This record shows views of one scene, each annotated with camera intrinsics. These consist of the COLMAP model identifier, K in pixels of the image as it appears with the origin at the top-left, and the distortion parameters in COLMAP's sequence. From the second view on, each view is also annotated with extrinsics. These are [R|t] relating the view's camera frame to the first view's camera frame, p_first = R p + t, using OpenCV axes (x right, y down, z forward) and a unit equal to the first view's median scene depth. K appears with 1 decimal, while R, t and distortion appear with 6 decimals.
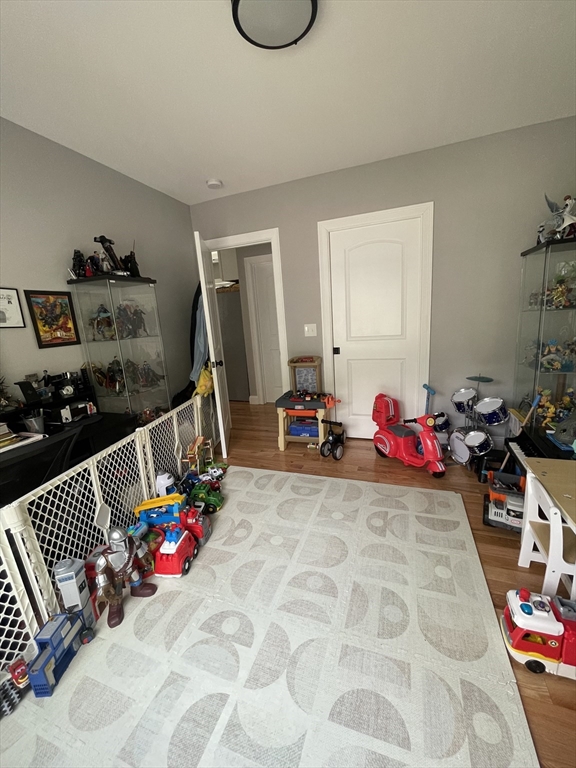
lens RADIAL K [[309.6, 0, 289.4], [0, 309.6, 384.6], [0, 0, 1]] dist [-0.002562, -0.000087]
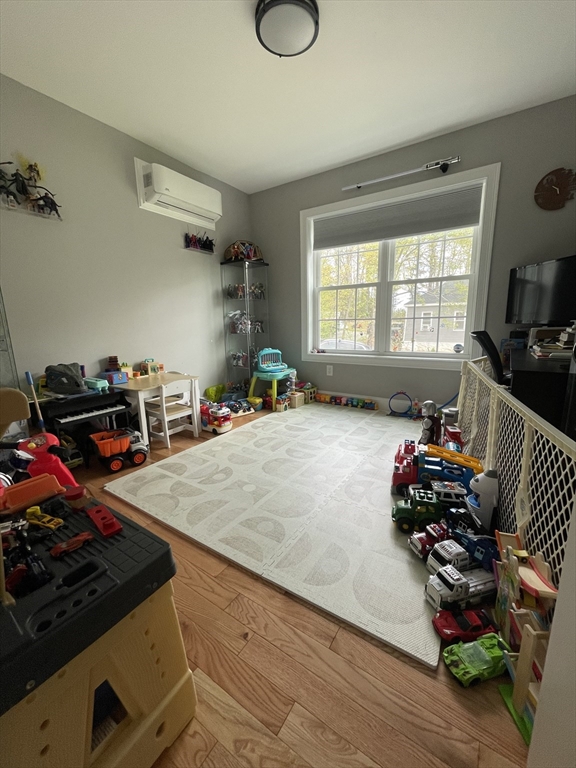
lens RADIAL K [[309.6, 0, 288.5], [0, 309.6, 383.3], [0, 0, 1]] dist [-0.002562, -0.000087]
pose [[-0.970202, 0.038330, 0.239246, -0.191153], [0.128969, 0.917603, 0.375993, -0.188577], [-0.205121, 0.395645, -0.895204, 1.739736]]
